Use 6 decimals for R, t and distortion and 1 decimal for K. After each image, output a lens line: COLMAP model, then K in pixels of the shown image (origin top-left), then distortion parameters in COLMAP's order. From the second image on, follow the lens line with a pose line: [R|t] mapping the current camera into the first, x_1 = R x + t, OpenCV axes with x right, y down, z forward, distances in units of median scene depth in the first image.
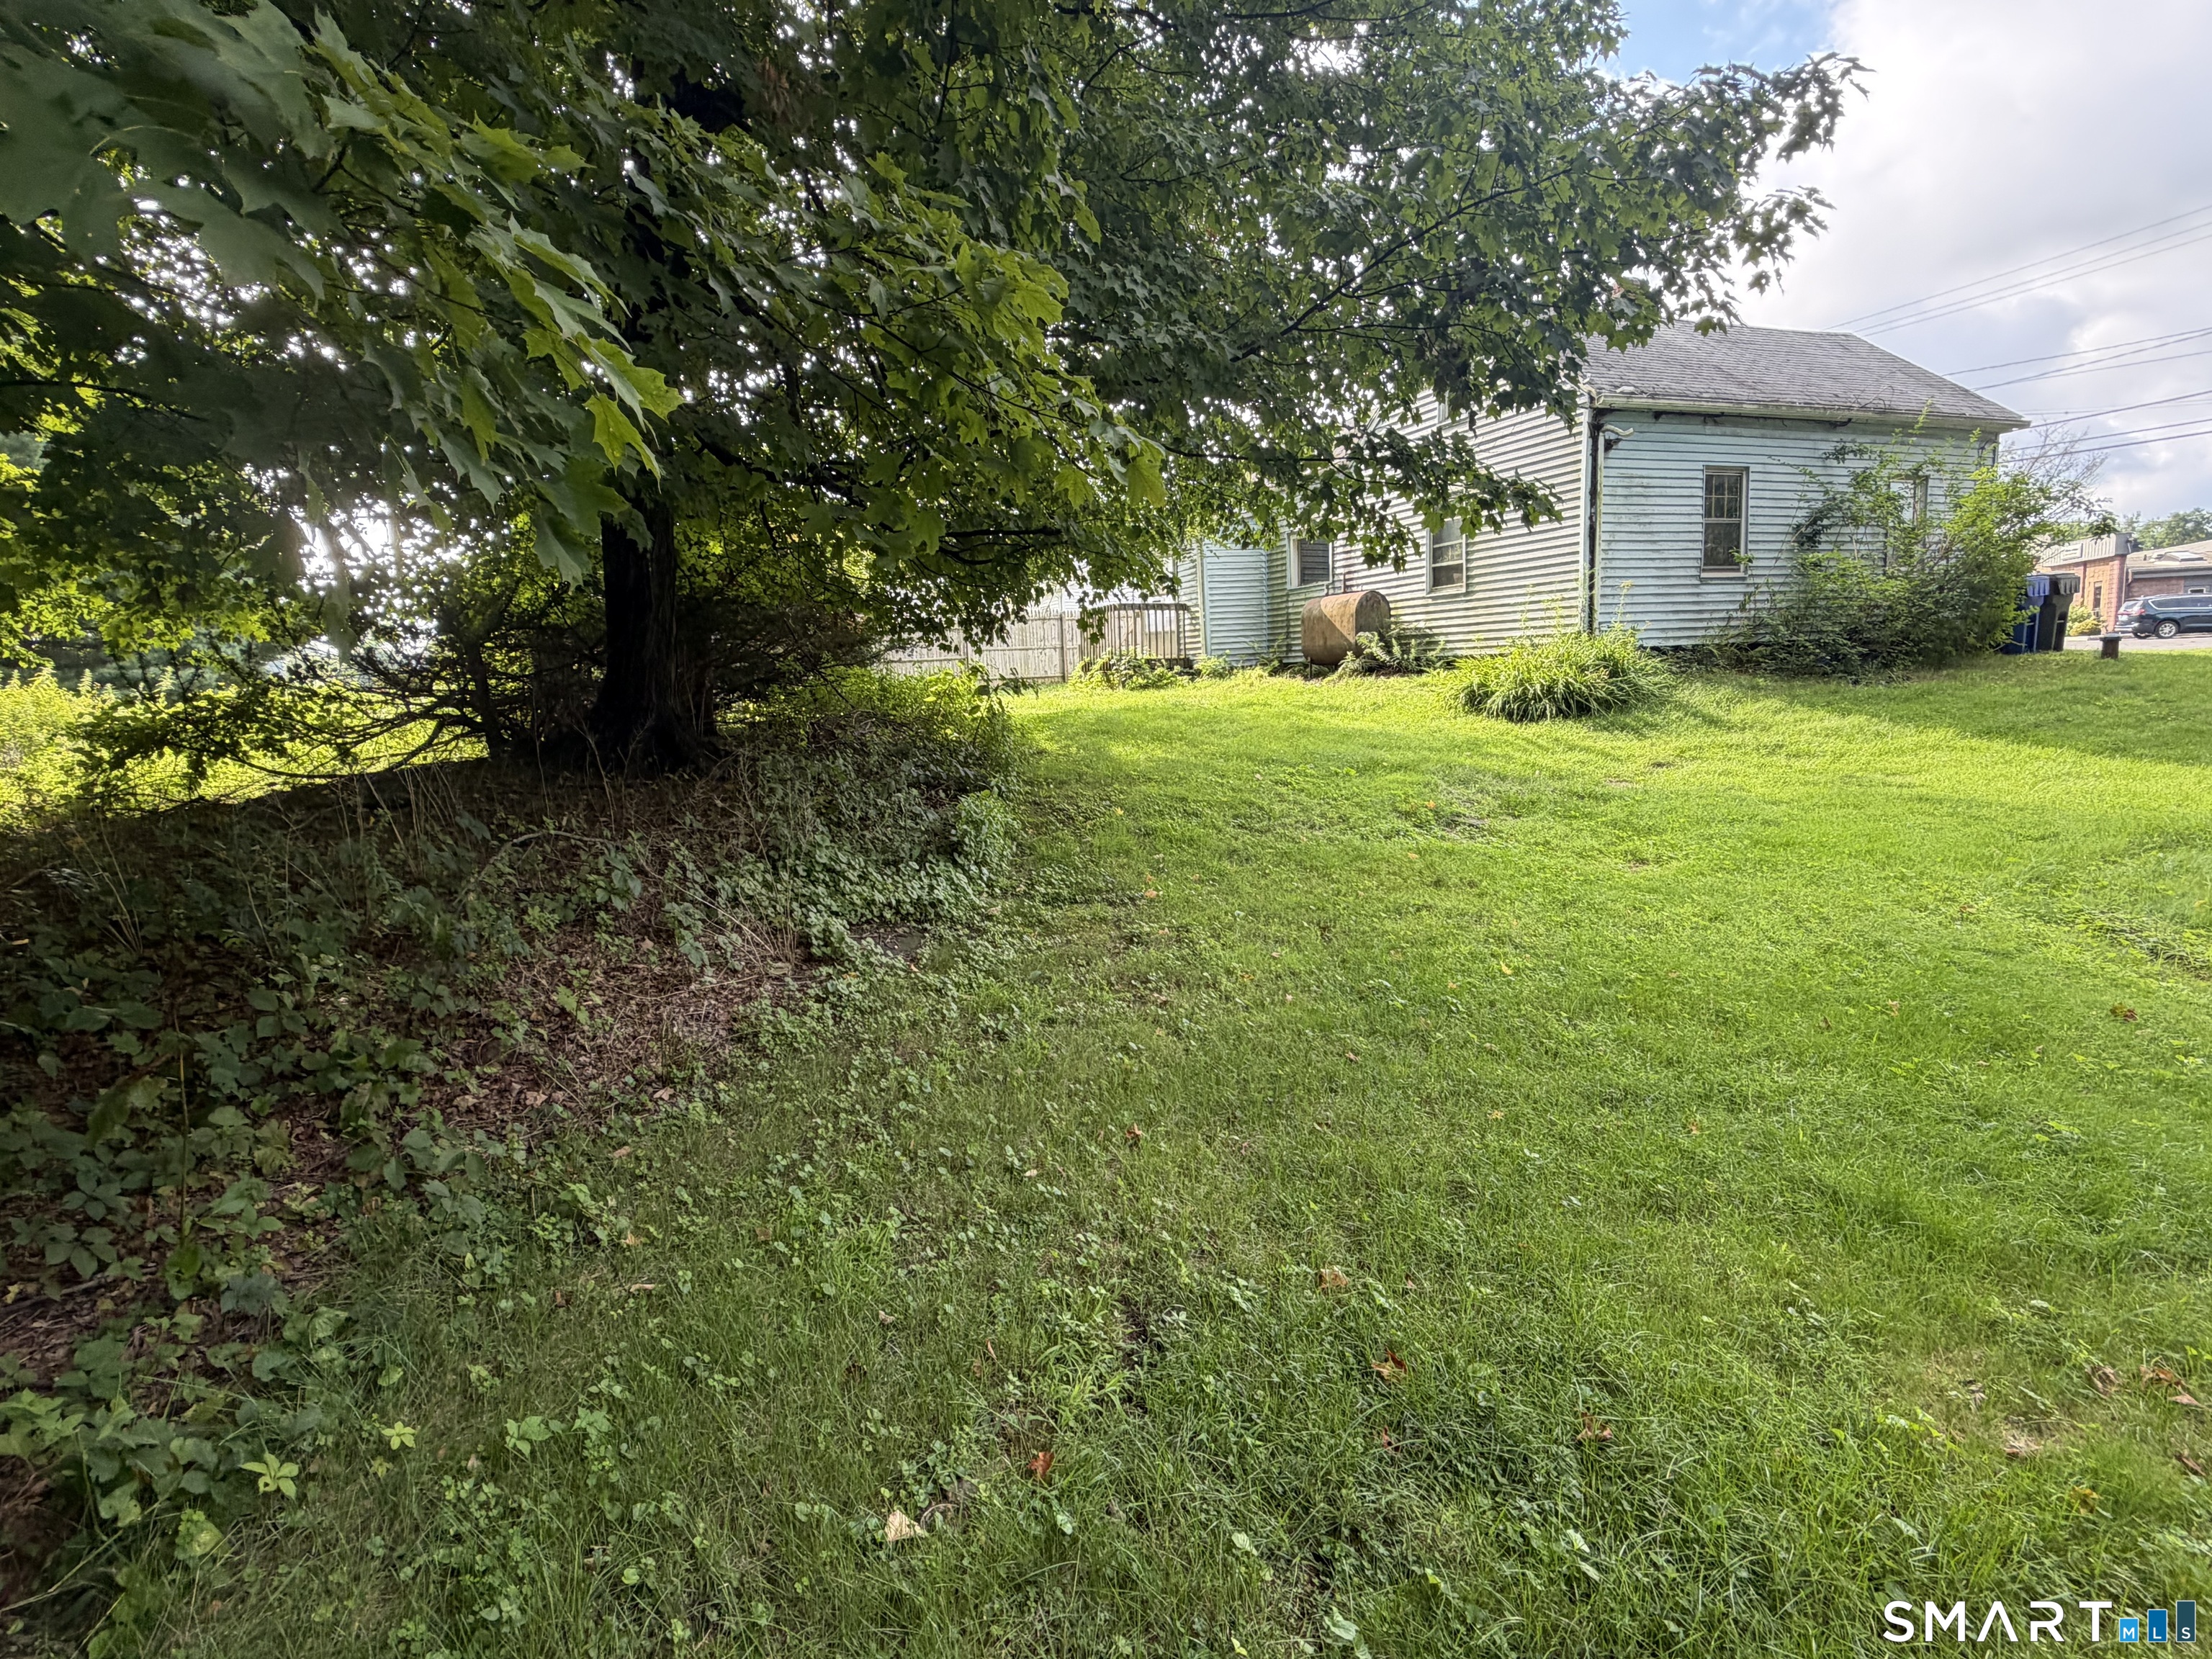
lens RADIAL K [[1141.3, 0, 1106.0], [0, 1141.3, 829.5], [0, 0, 1]] dist [-0.001319, 0.000436]
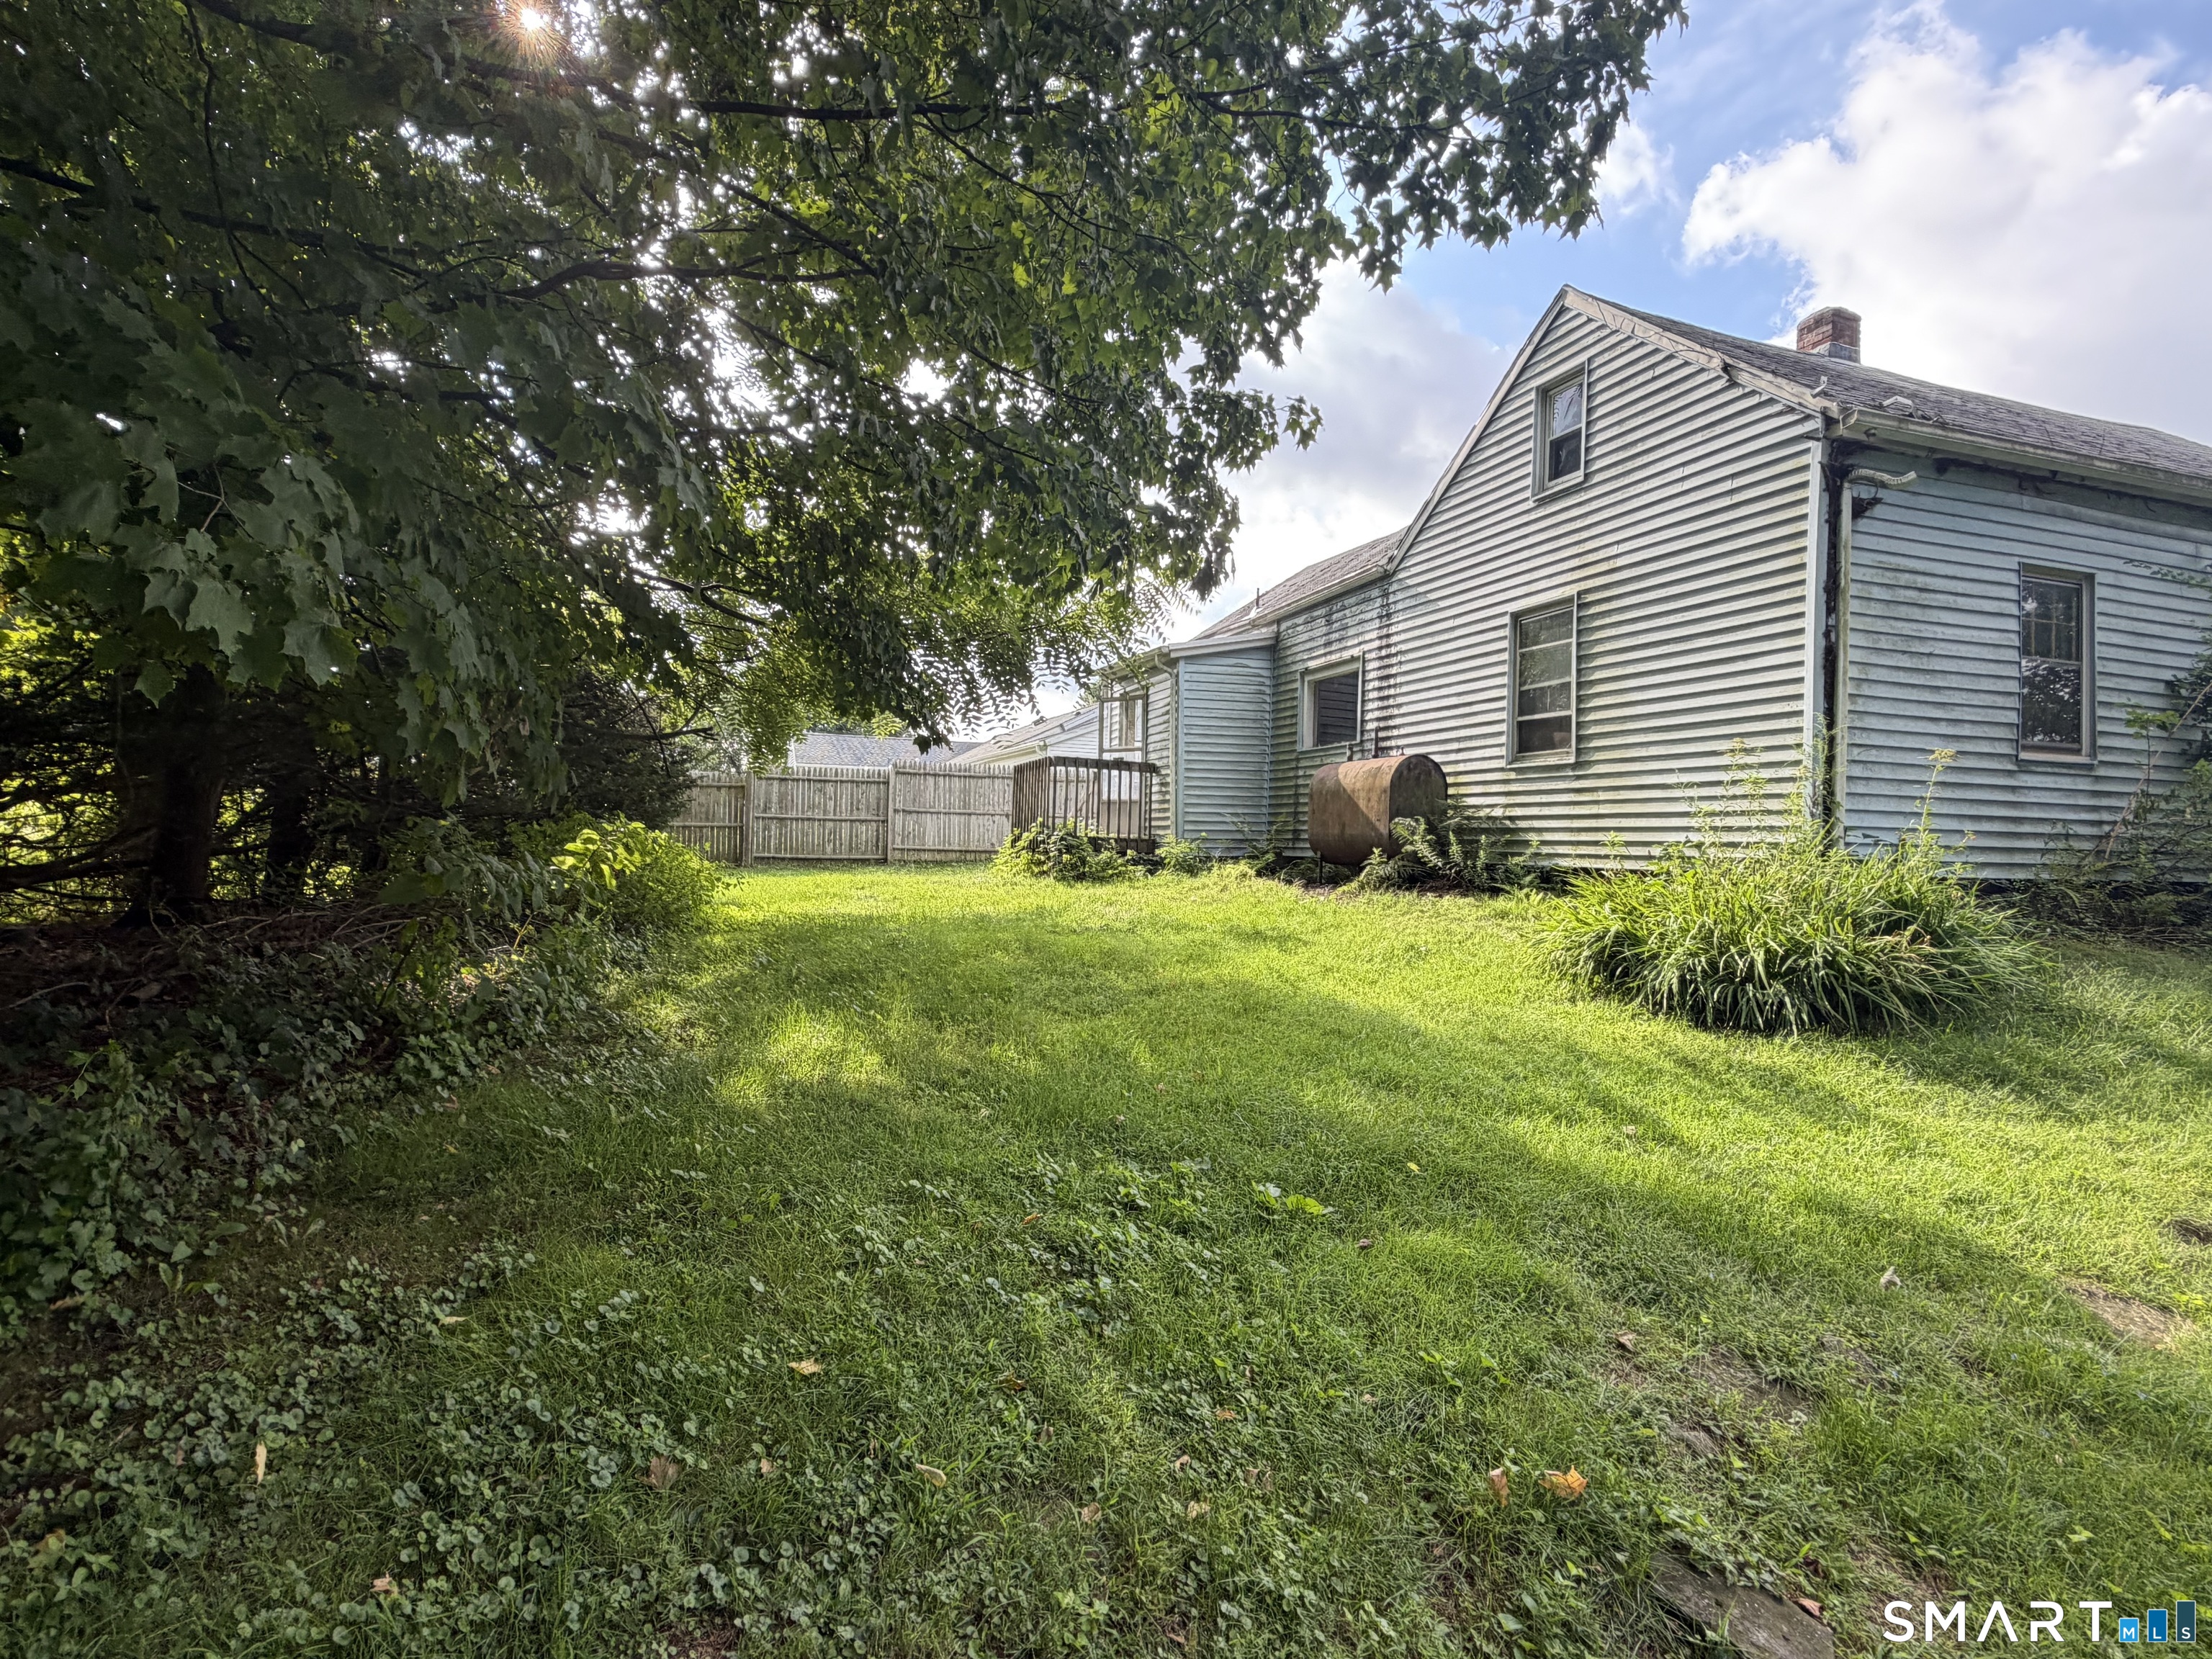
lens RADIAL K [[1141.3, 0, 1106.0], [0, 1141.3, 829.5], [0, 0, 1]] dist [-0.001319, 0.000436]
pose [[0.996293, 0.067371, -0.053494, 0.109337], [-0.074619, 0.986214, -0.147693, -0.070129], [0.042806, 0.151137, 0.987586, 0.422572]]
